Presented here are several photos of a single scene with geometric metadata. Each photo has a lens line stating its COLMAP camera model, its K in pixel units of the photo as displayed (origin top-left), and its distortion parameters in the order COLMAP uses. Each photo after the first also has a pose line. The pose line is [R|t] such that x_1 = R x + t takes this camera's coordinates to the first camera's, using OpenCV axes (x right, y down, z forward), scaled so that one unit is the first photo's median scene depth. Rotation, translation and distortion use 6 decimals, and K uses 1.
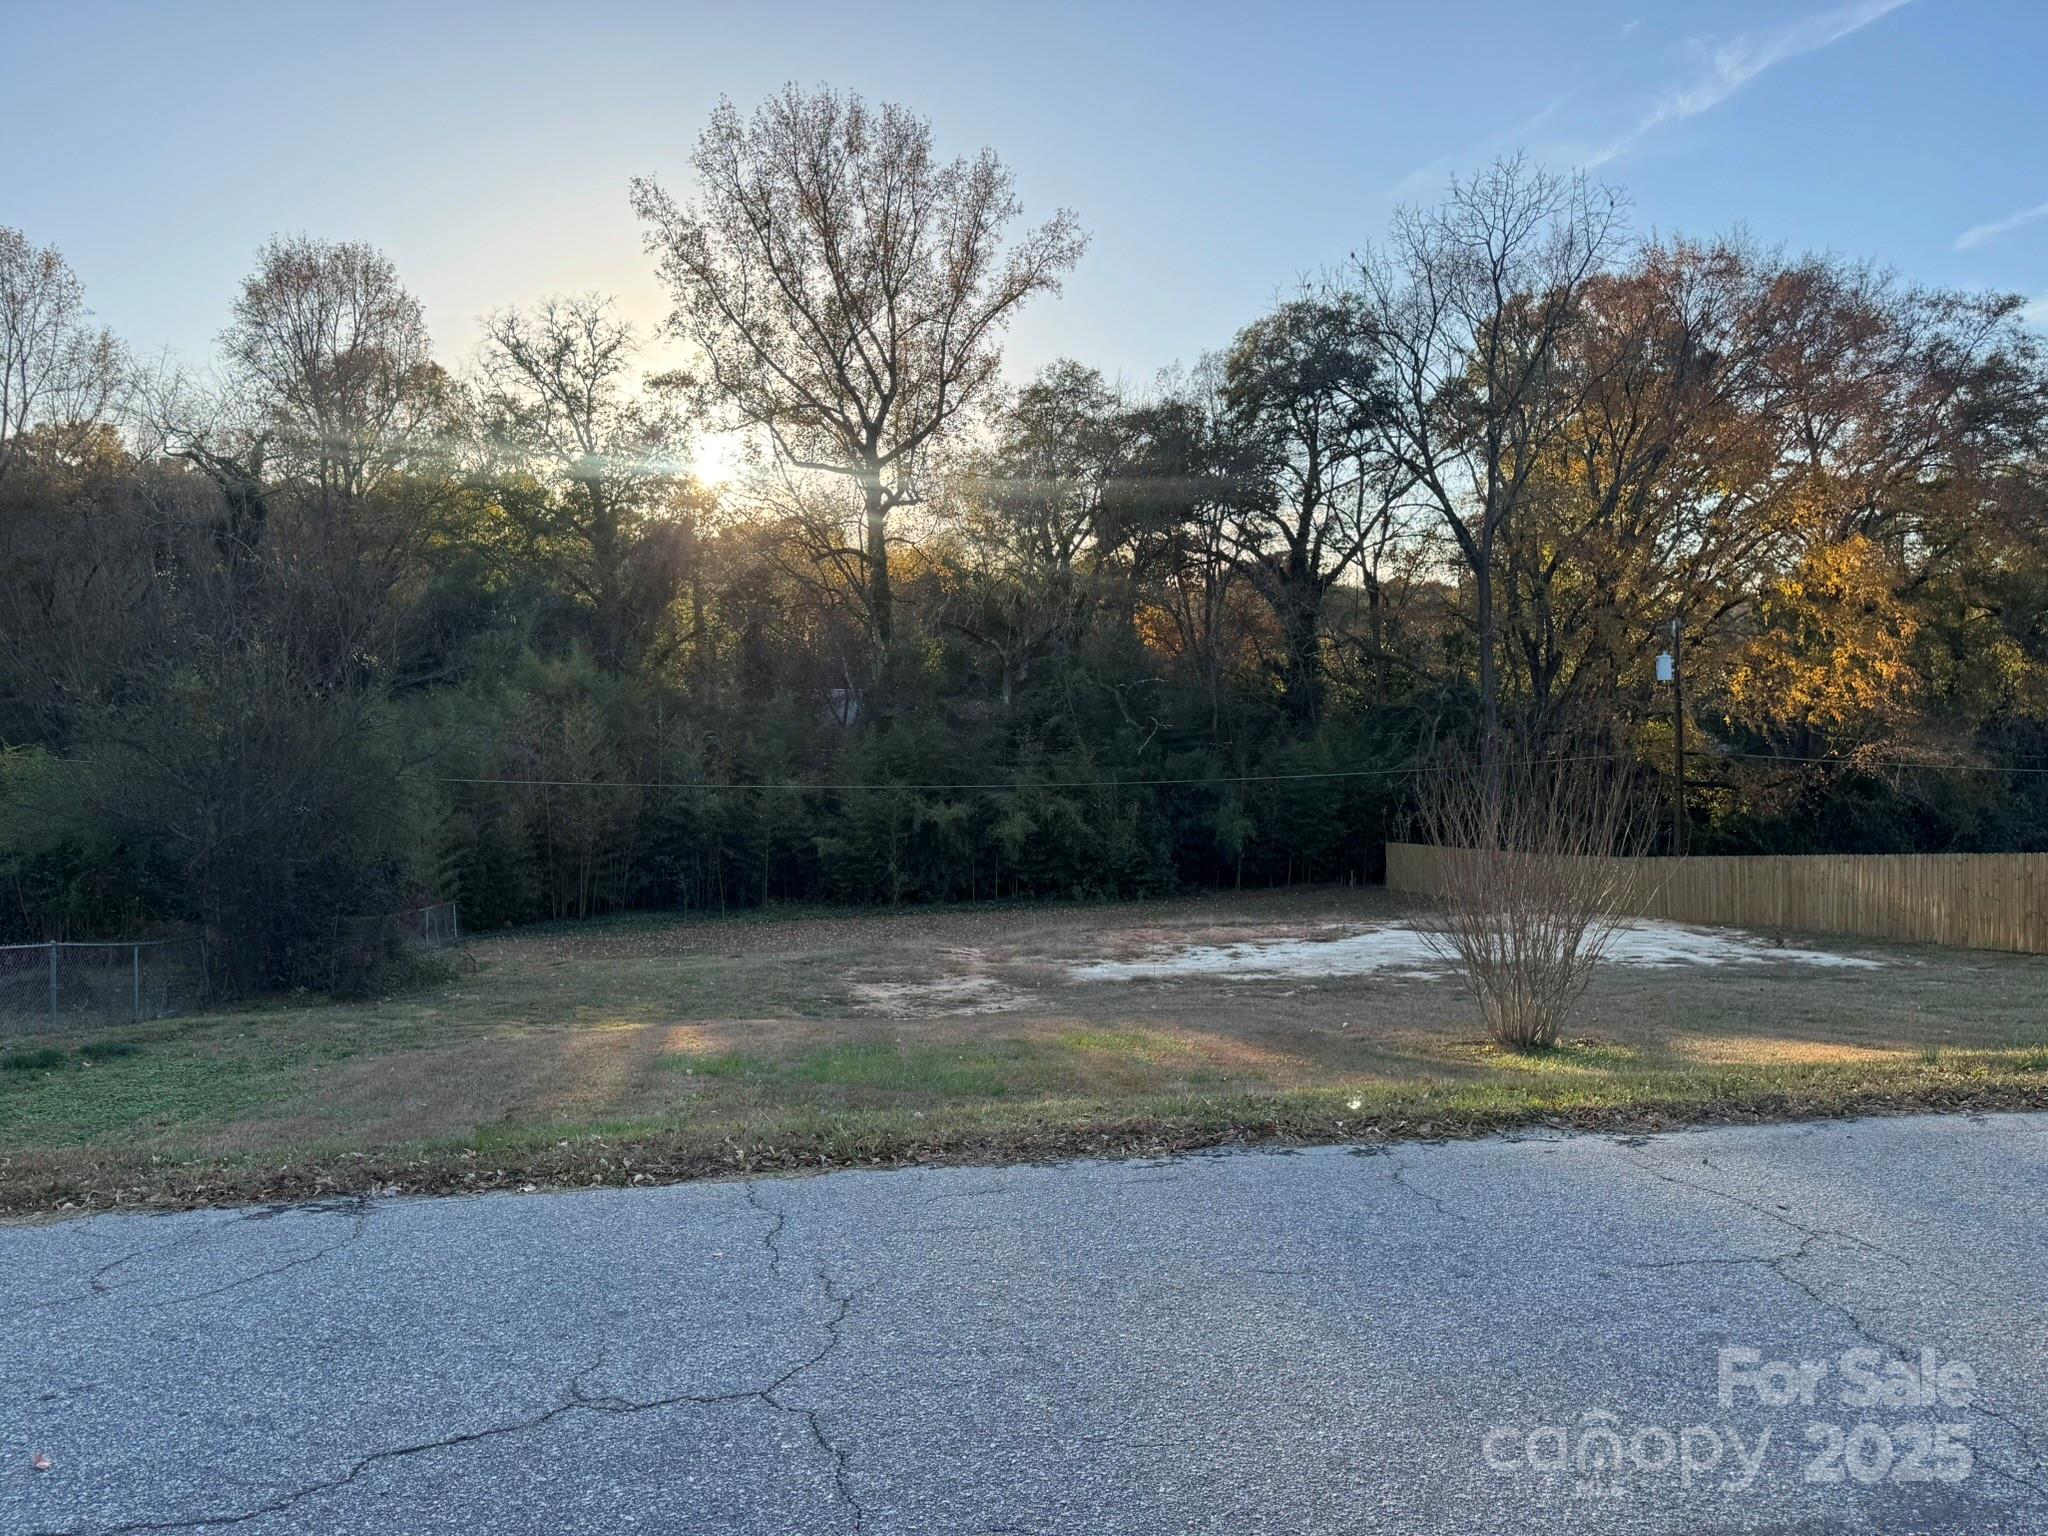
lens RADIAL K [[1436.4, 0, 1025.0], [0, 1436.4, 776.3], [0, 0, 1]] dist [0.067324, -0.075504]
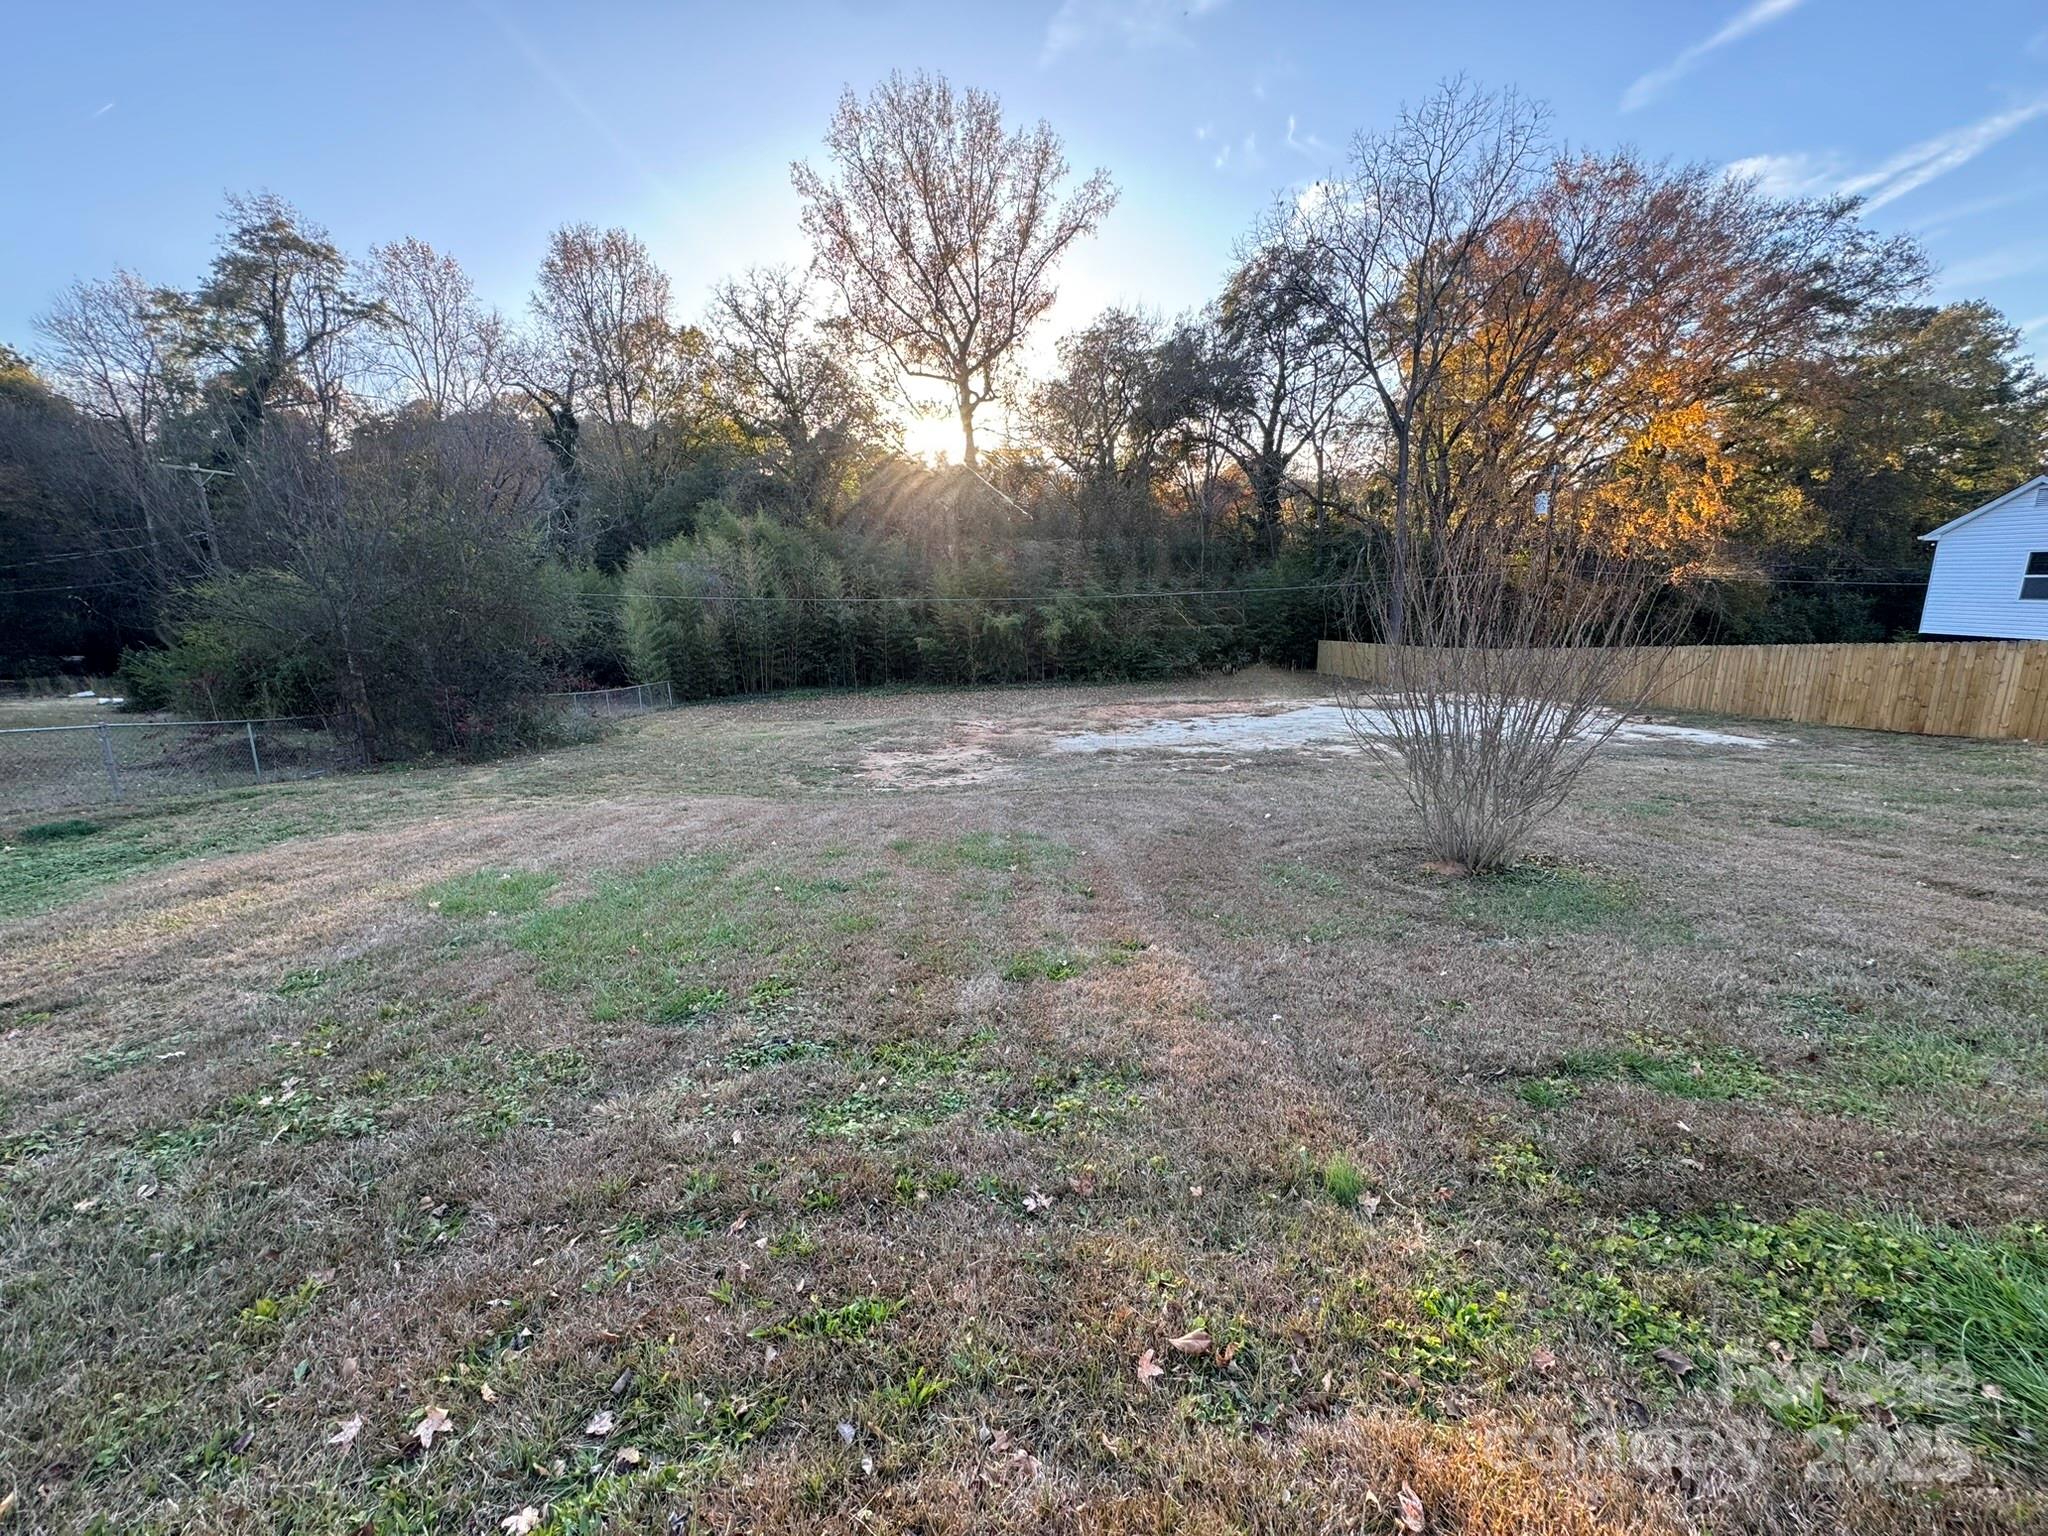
lens RADIAL K [[816.0, 0, 1019.9], [0, 816.0, 767.5], [0, 0, 1]] dist [-0.004287, 0.000571]
pose [[0.994895, 0.011809, -0.100226, 0.039053], [0.007983, 0.980809, 0.194807, 0.010307], [0.100603, -0.194613, 0.975707, 0.159104]]
